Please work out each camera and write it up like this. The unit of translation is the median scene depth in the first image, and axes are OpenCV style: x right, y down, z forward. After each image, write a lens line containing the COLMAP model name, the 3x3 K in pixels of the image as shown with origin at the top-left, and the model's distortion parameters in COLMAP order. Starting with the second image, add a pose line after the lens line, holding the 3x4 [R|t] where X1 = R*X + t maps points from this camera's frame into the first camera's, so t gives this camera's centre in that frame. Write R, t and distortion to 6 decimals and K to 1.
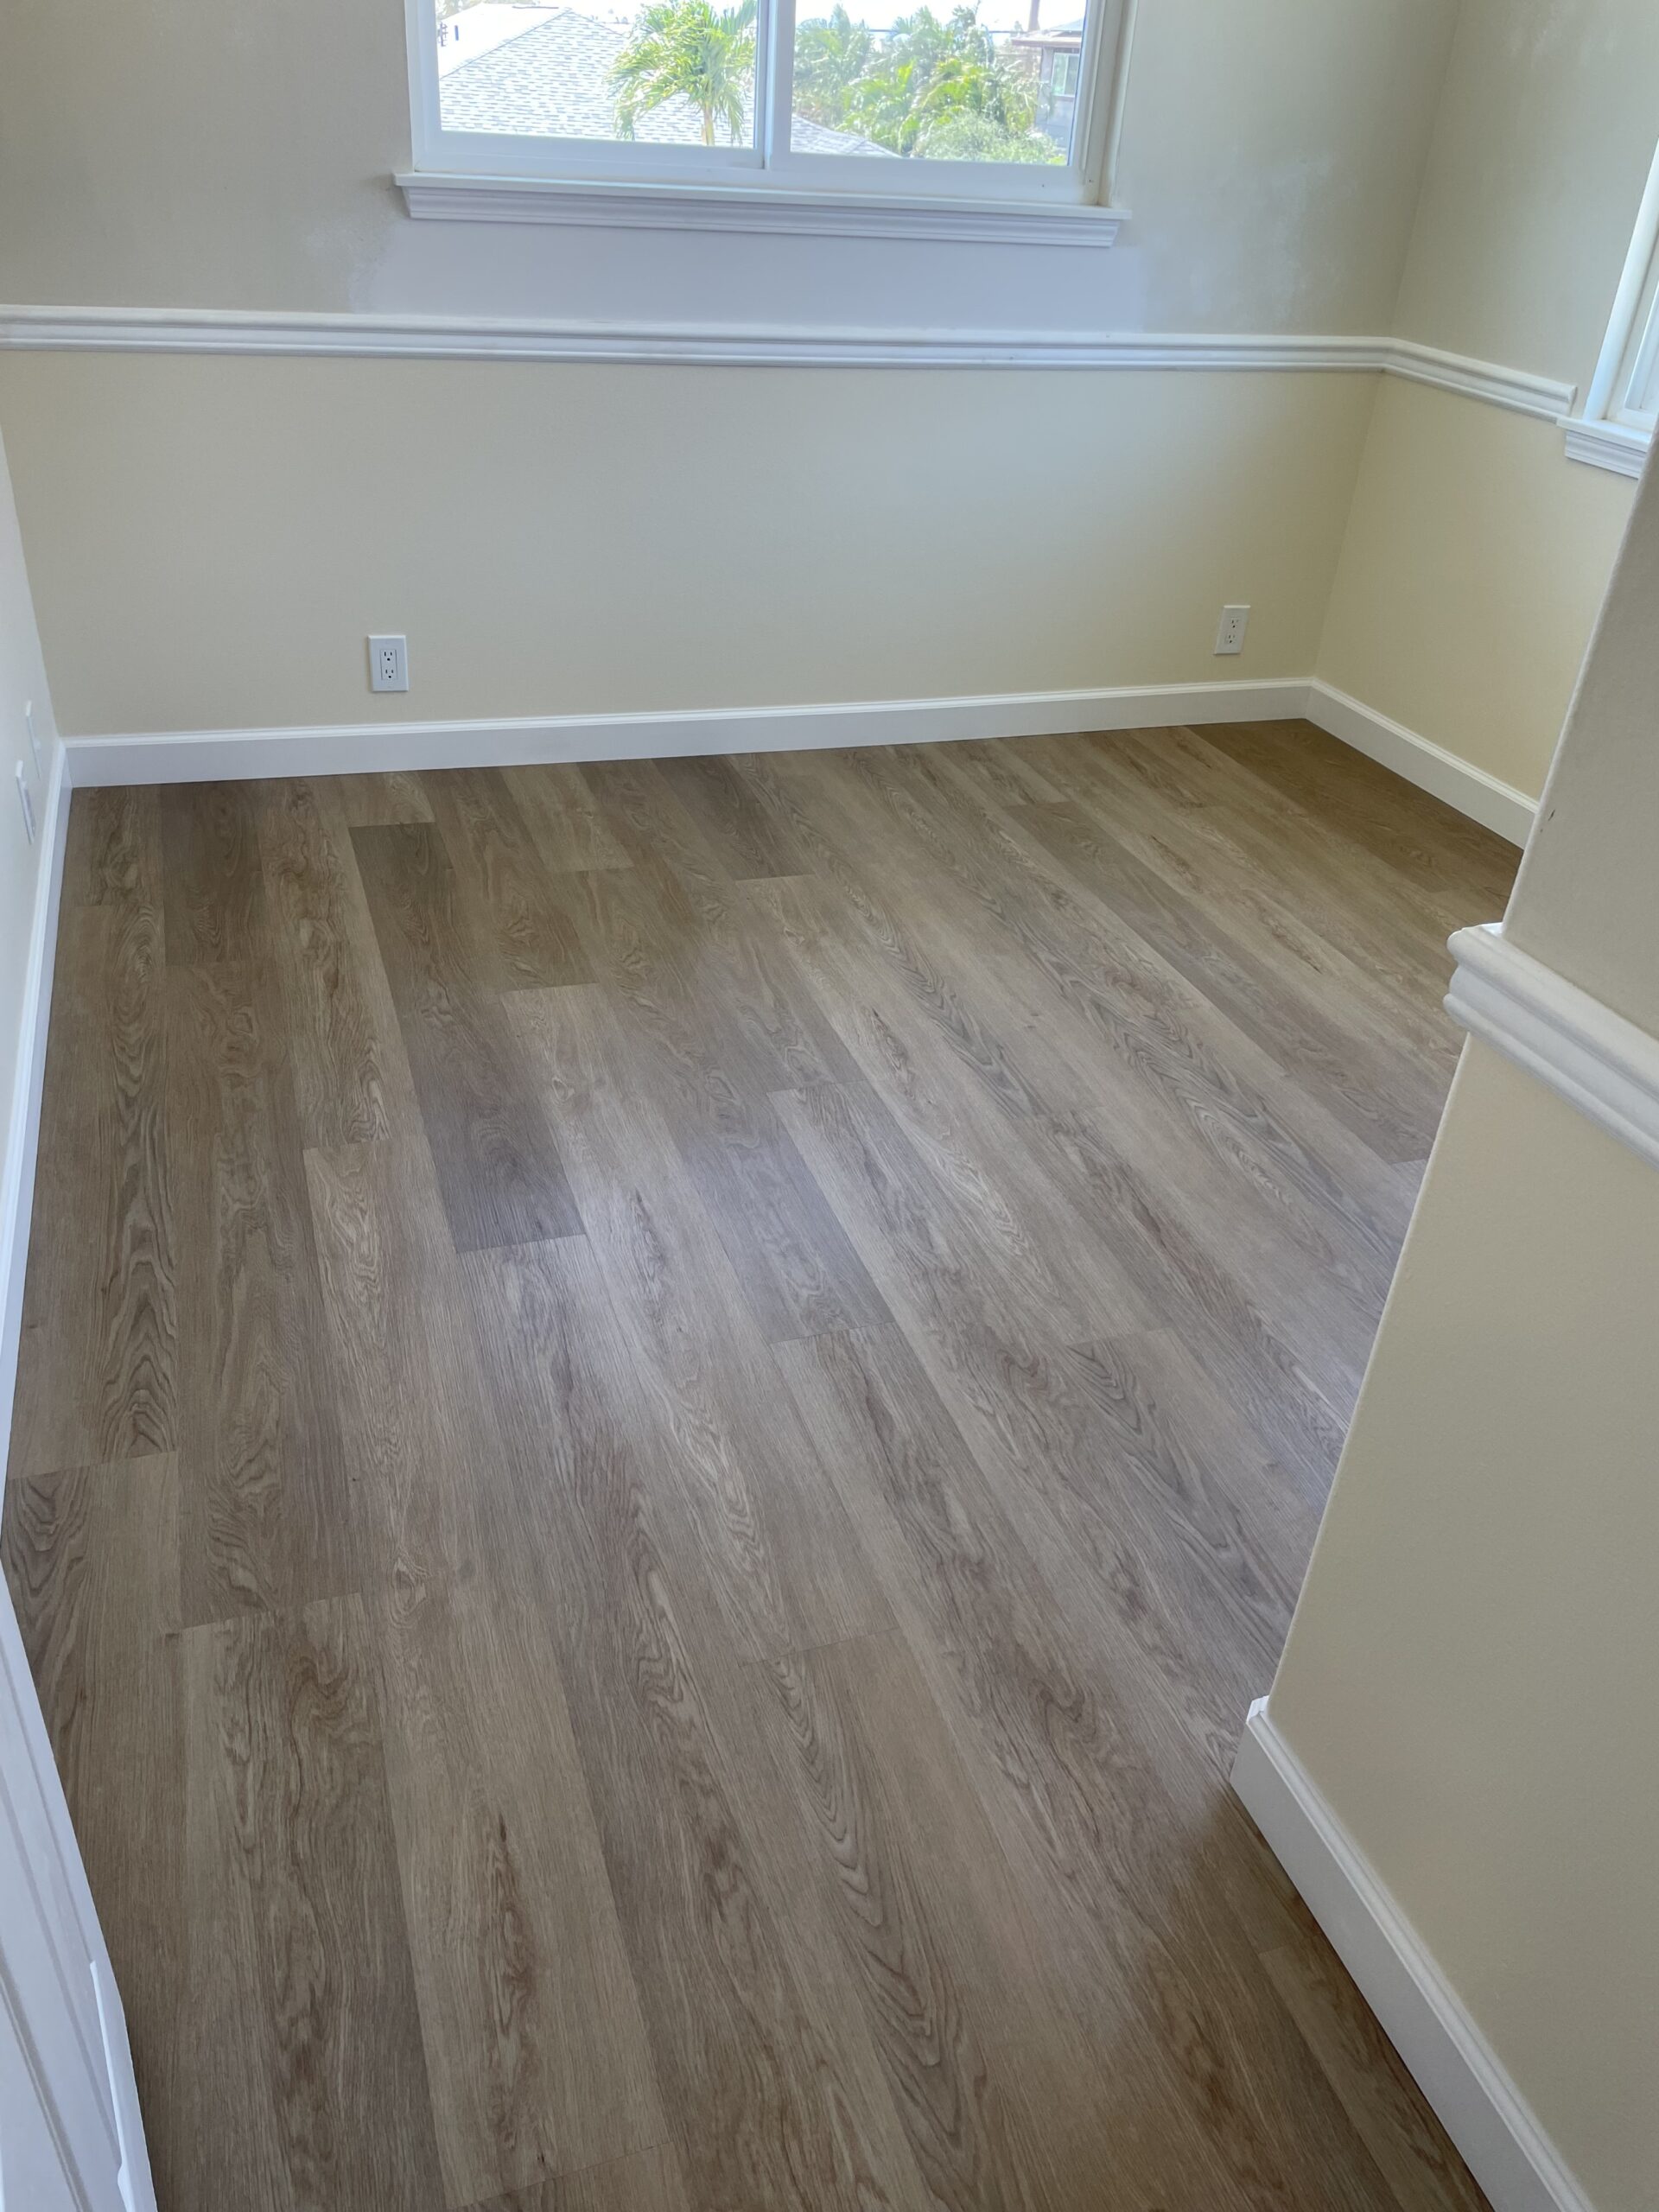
lens RADIAL K [[1671.2, 0, 837.7], [0, 1671.2, 1108.0], [0, 0, 1]] dist [0.040771, -0.007126]
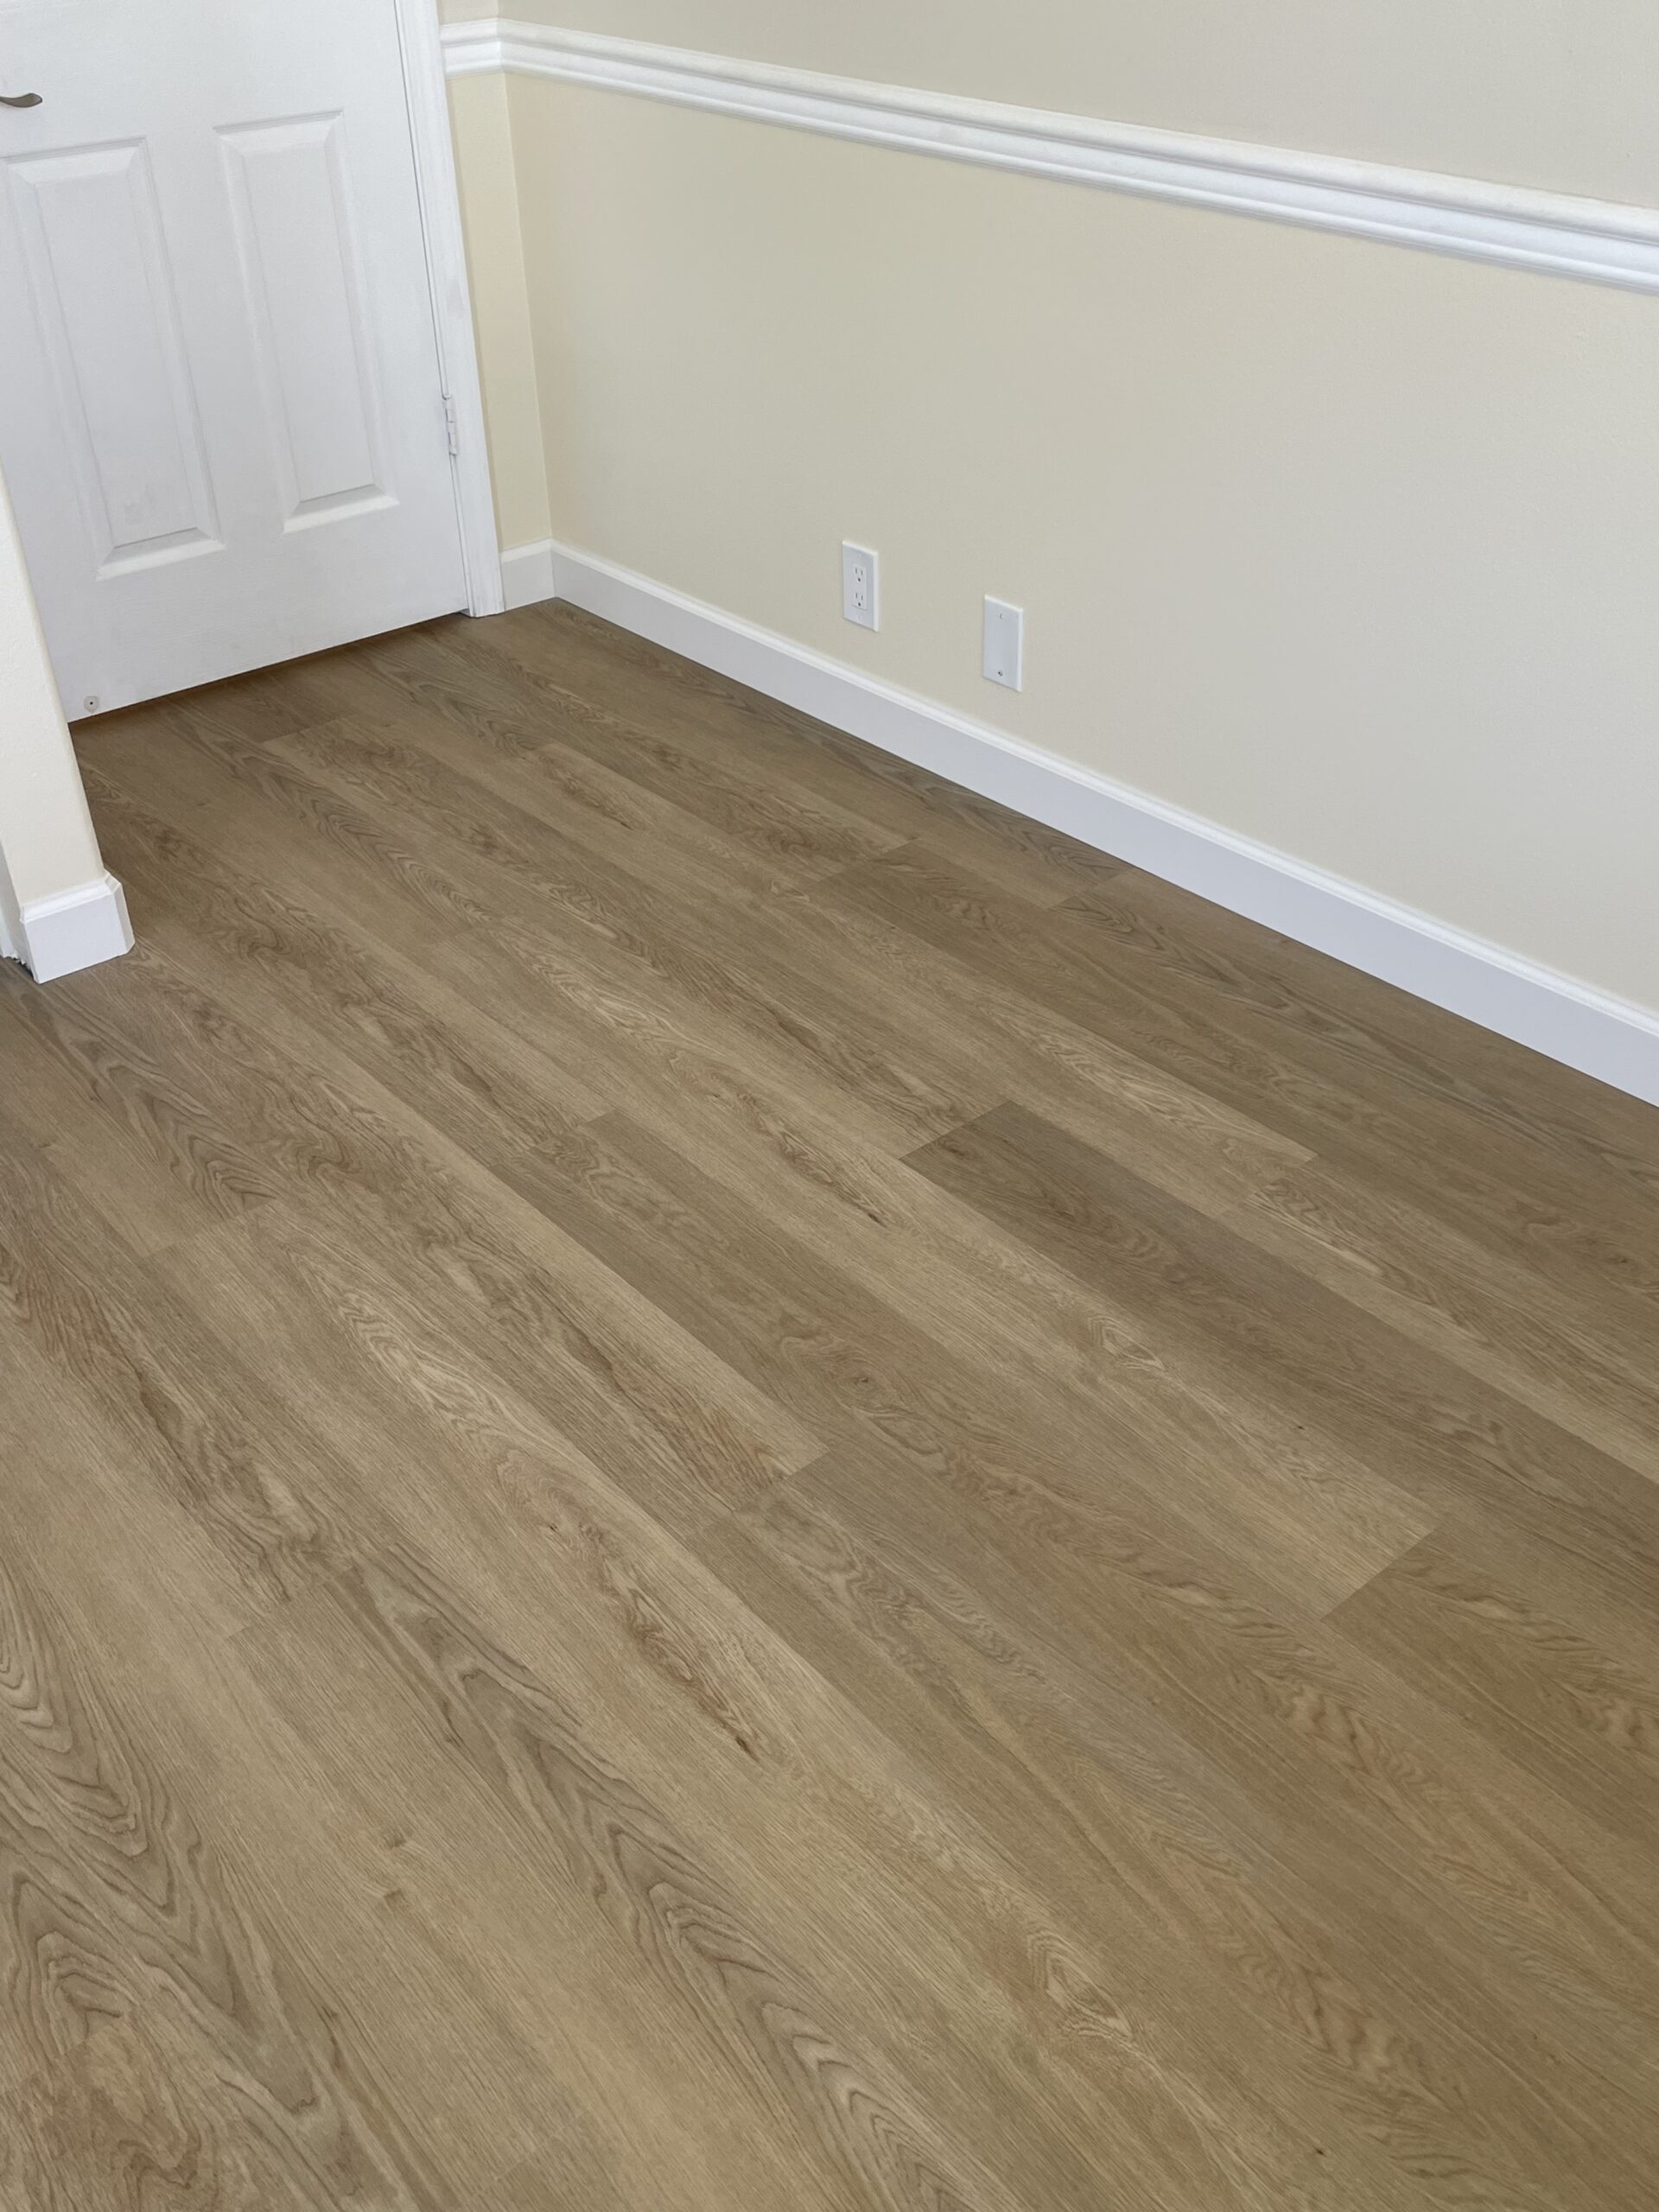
lens RADIAL K [[2038.5, 0, 840.4], [0, 2038.5, 1104.7], [0, 0, 1]] dist [0.068237, 0.000000]
pose [[-0.929396, 0.161349, -0.331948, 0.199195], [-0.234062, 0.437739, 0.868101, -0.796047], [0.285374, 0.884506, -0.369067, 1.362422]]
